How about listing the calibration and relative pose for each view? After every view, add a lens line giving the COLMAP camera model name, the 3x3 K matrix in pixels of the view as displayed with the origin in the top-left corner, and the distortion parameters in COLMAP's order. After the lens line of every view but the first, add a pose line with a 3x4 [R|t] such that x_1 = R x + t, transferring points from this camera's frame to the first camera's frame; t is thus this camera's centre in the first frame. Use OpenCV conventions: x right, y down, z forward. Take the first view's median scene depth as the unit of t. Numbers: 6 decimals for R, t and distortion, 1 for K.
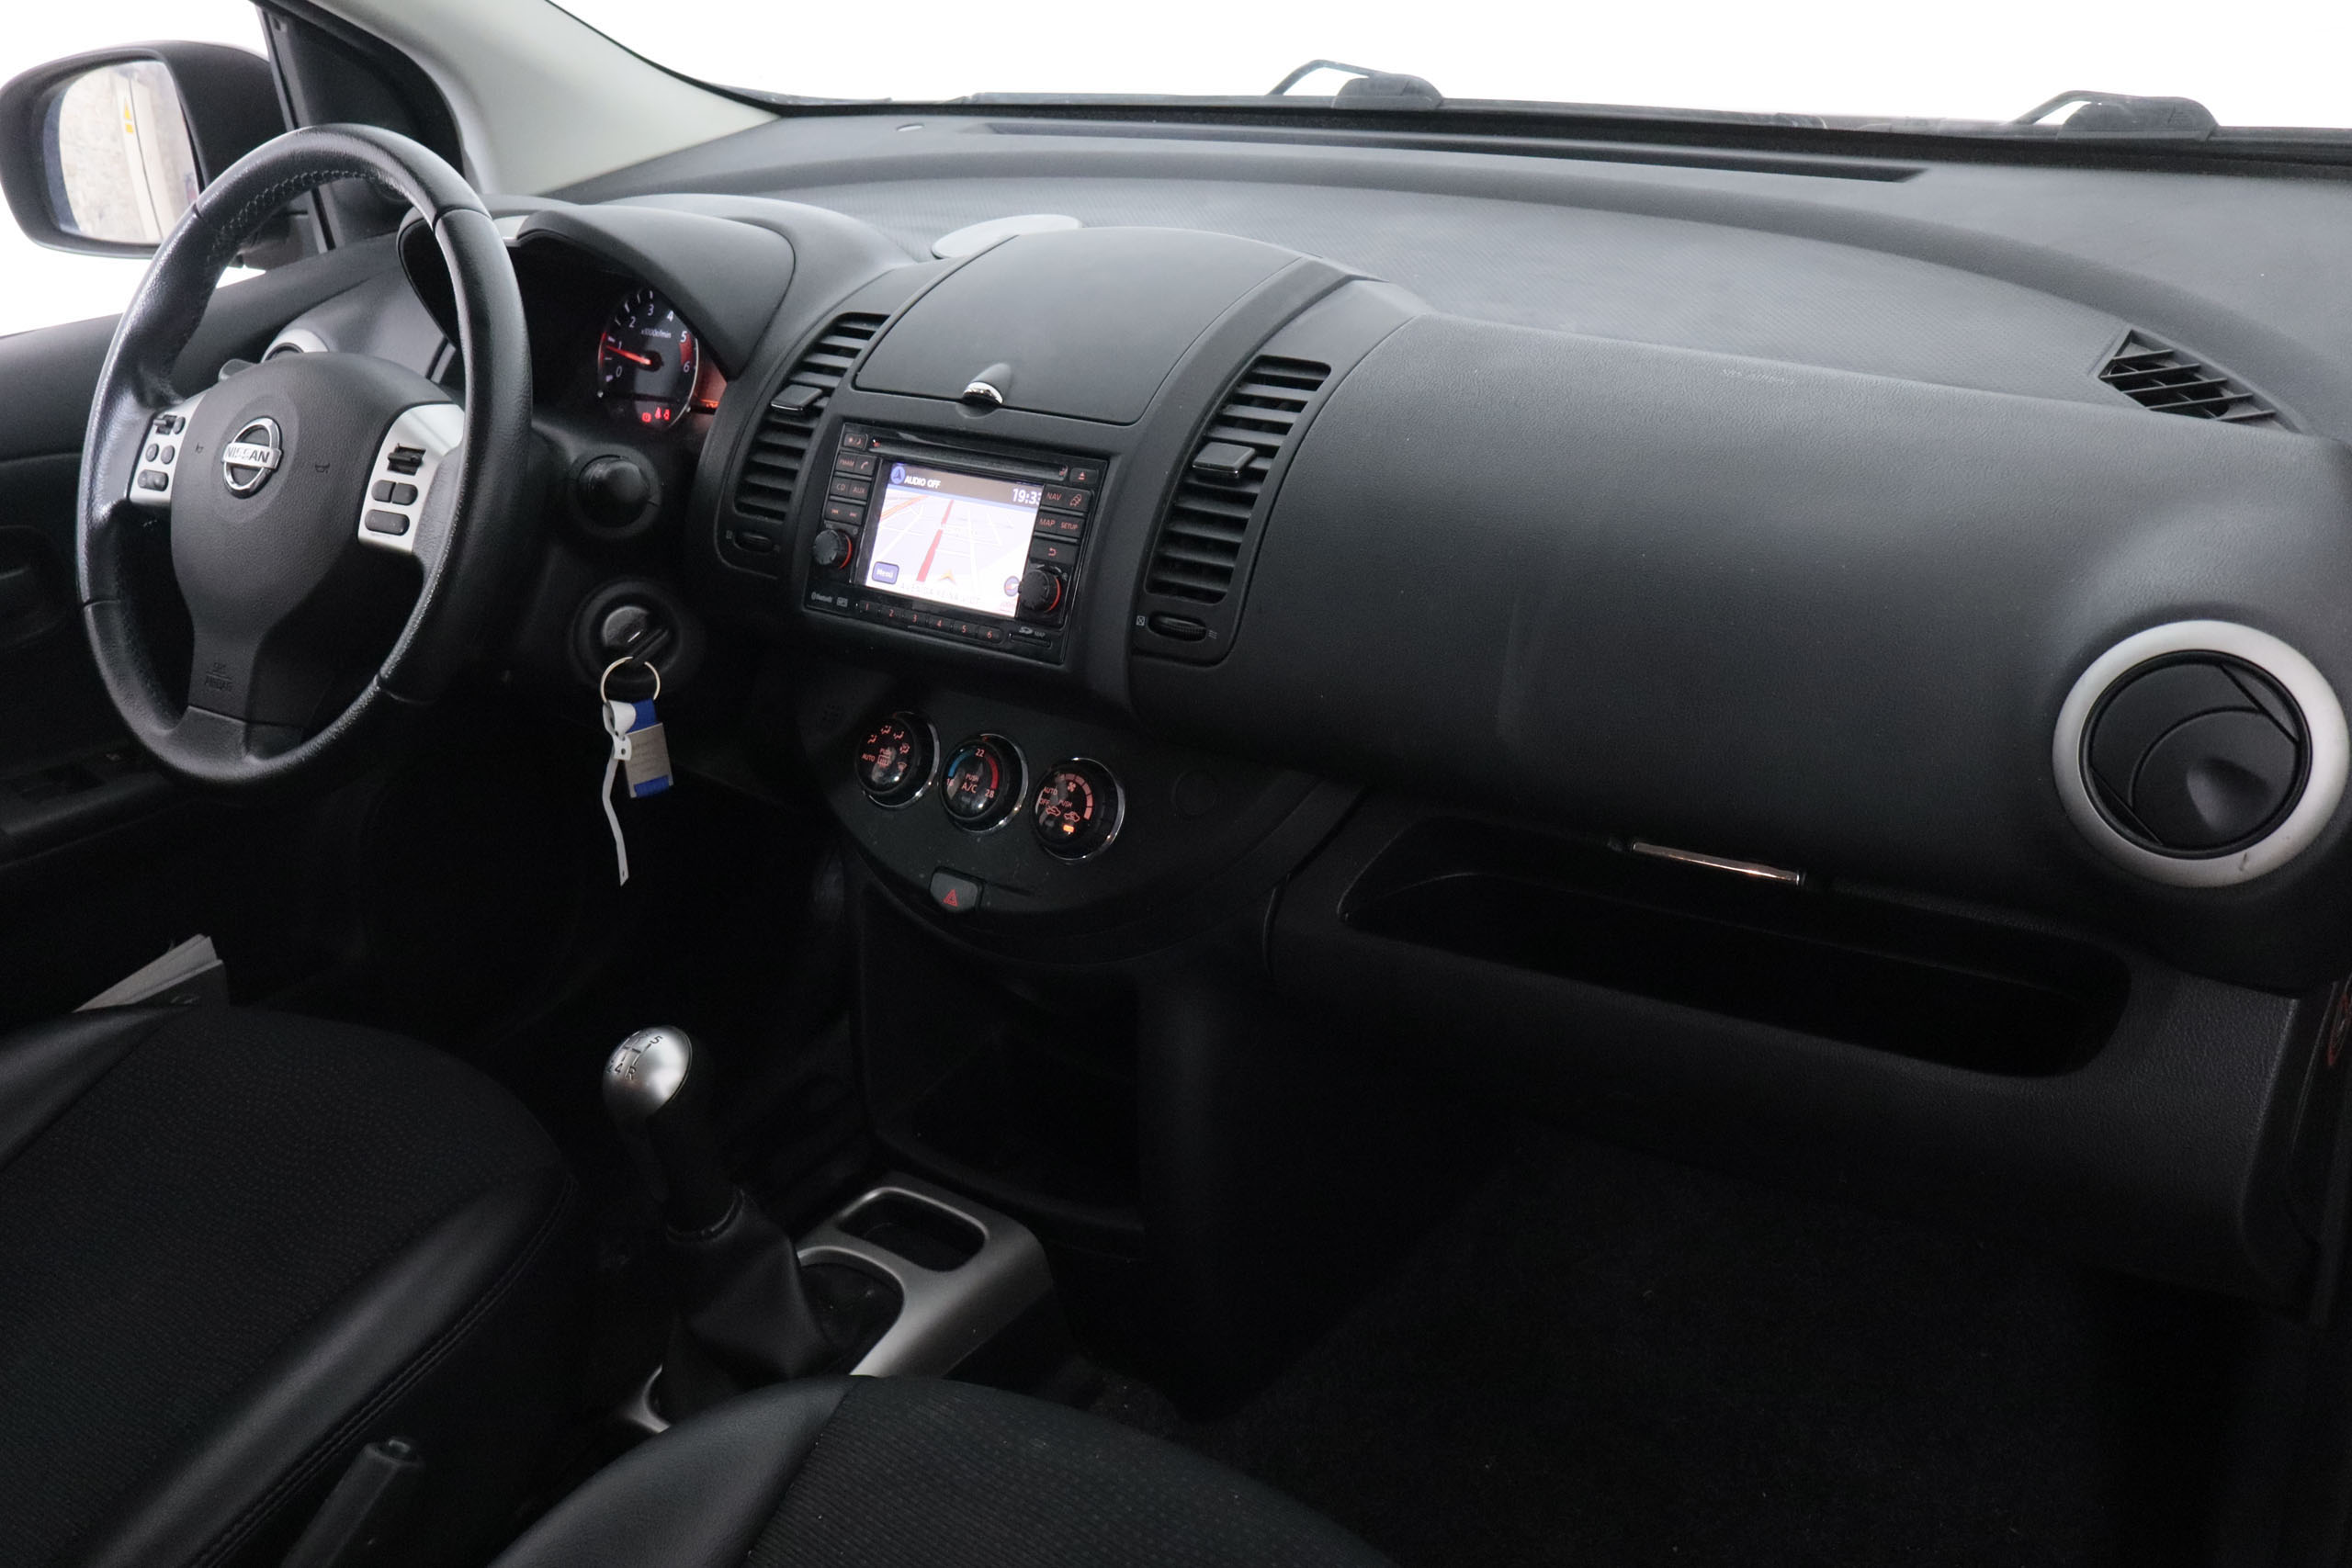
lens RADIAL K [[2121.3, 0, 1169.4], [0, 2121.3, 778.7], [0, 0, 1]] dist [0.001743, 0.008474]
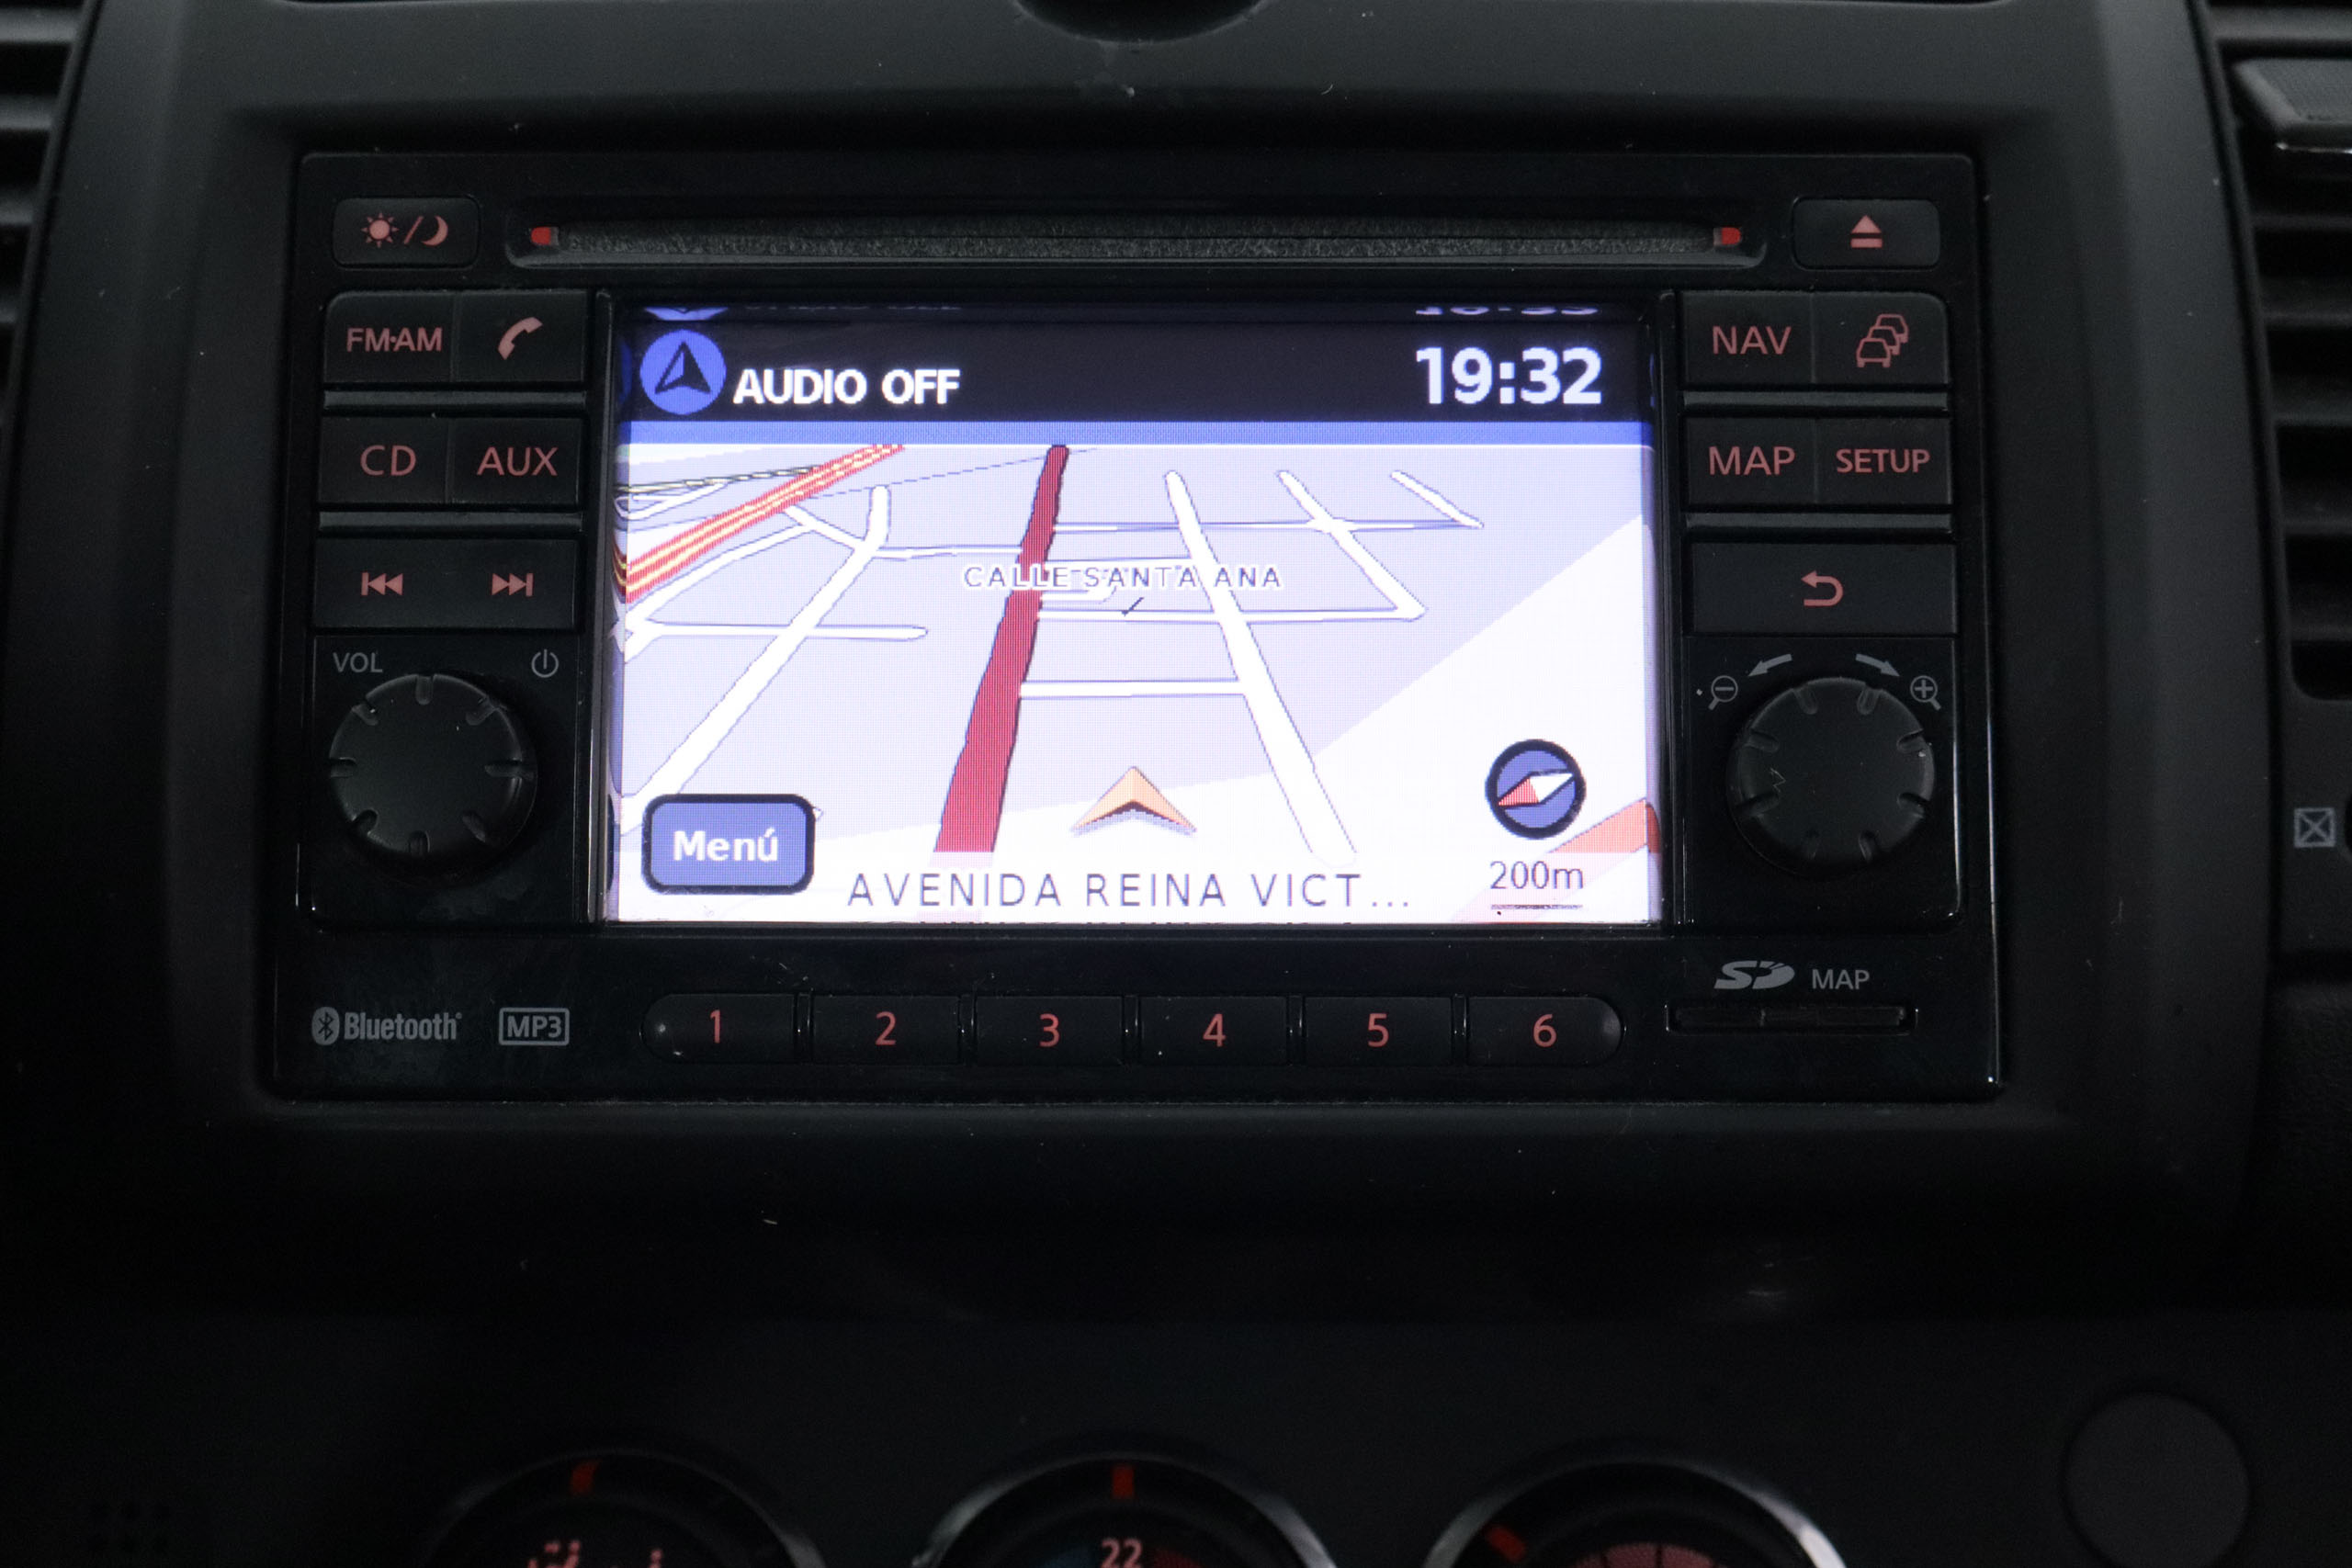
lens RADIAL K [[2962.8, 0, 1183.5], [0, 2962.8, 791.7], [0, 0, 1]] dist [0.003830, 0.000000]
pose [[0.794506, -0.155887, 0.586907, -0.265951], [0.198642, 0.980034, -0.008600, -0.091029], [-0.573848, 0.123417, 0.809609, 0.745323]]
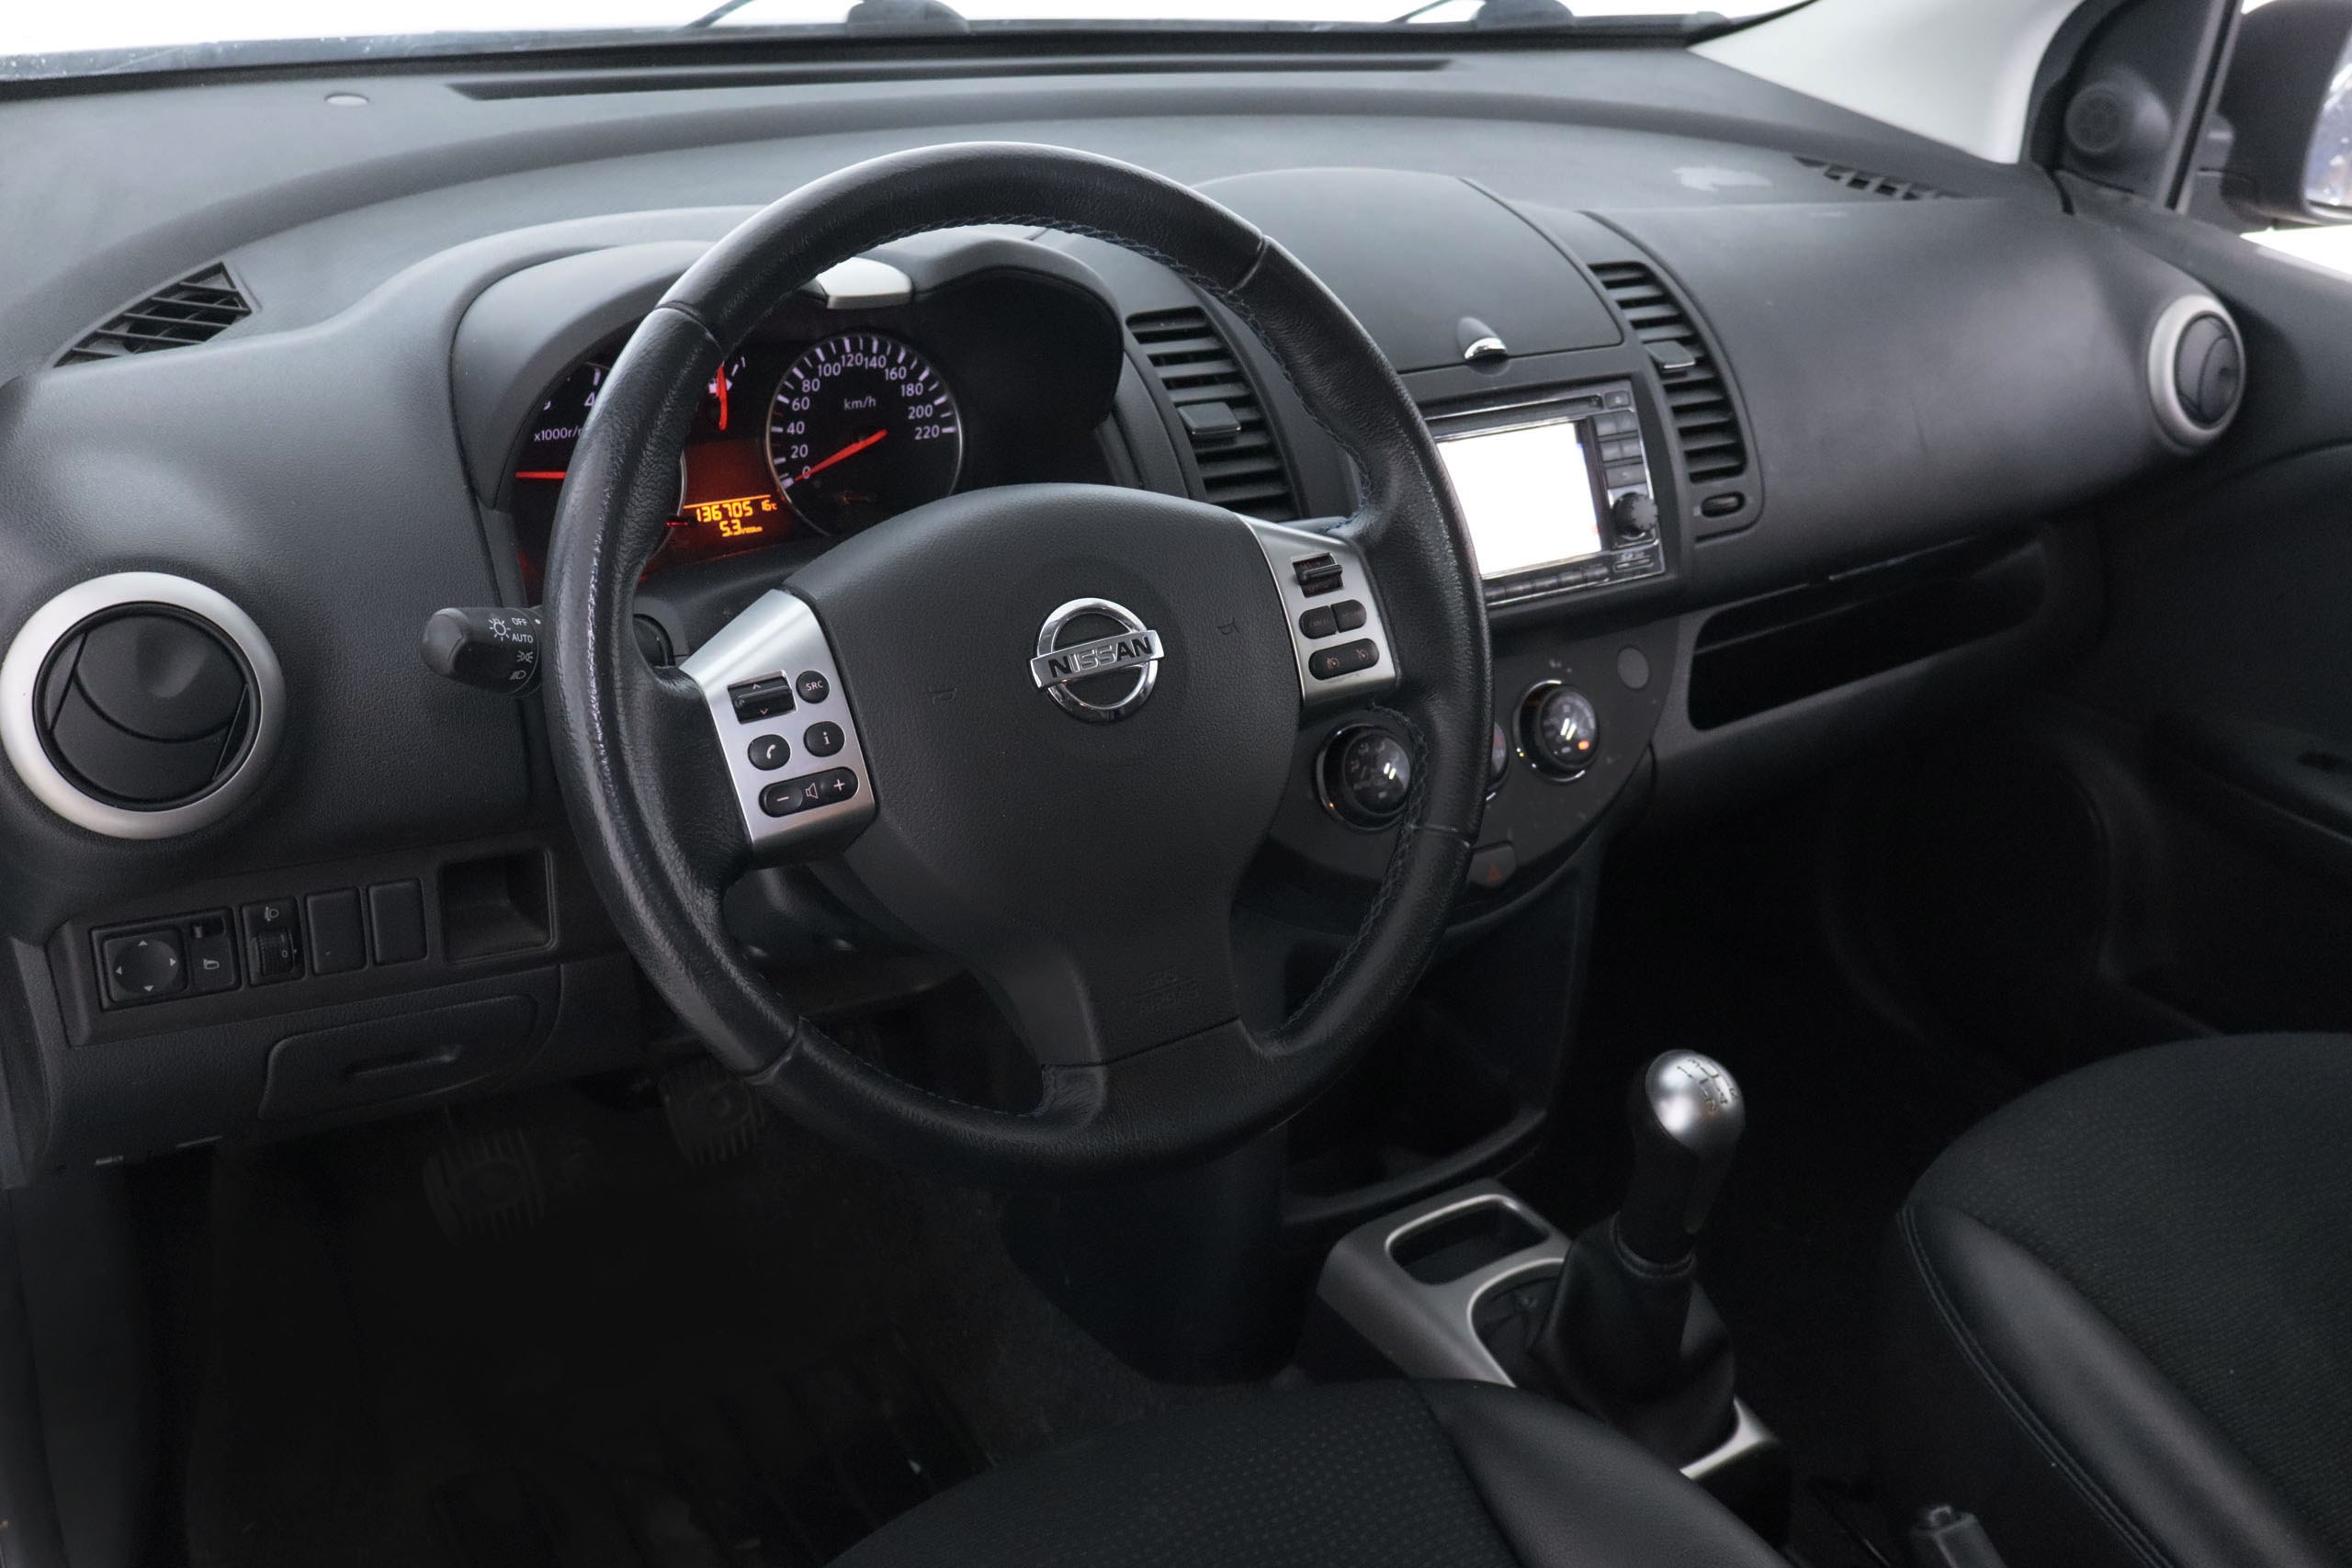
lens RADIAL K [[2276.2, 0, 1176.0], [0, 2276.2, 777.0], [0, 0, 1]] dist [-0.025374, 0.000000]
pose [[0.331282, -0.341571, 0.879535, -1.078944], [0.306934, 0.920485, 0.241866, -0.287342], [-0.892213, 0.189833, 0.409780, 0.718179]]
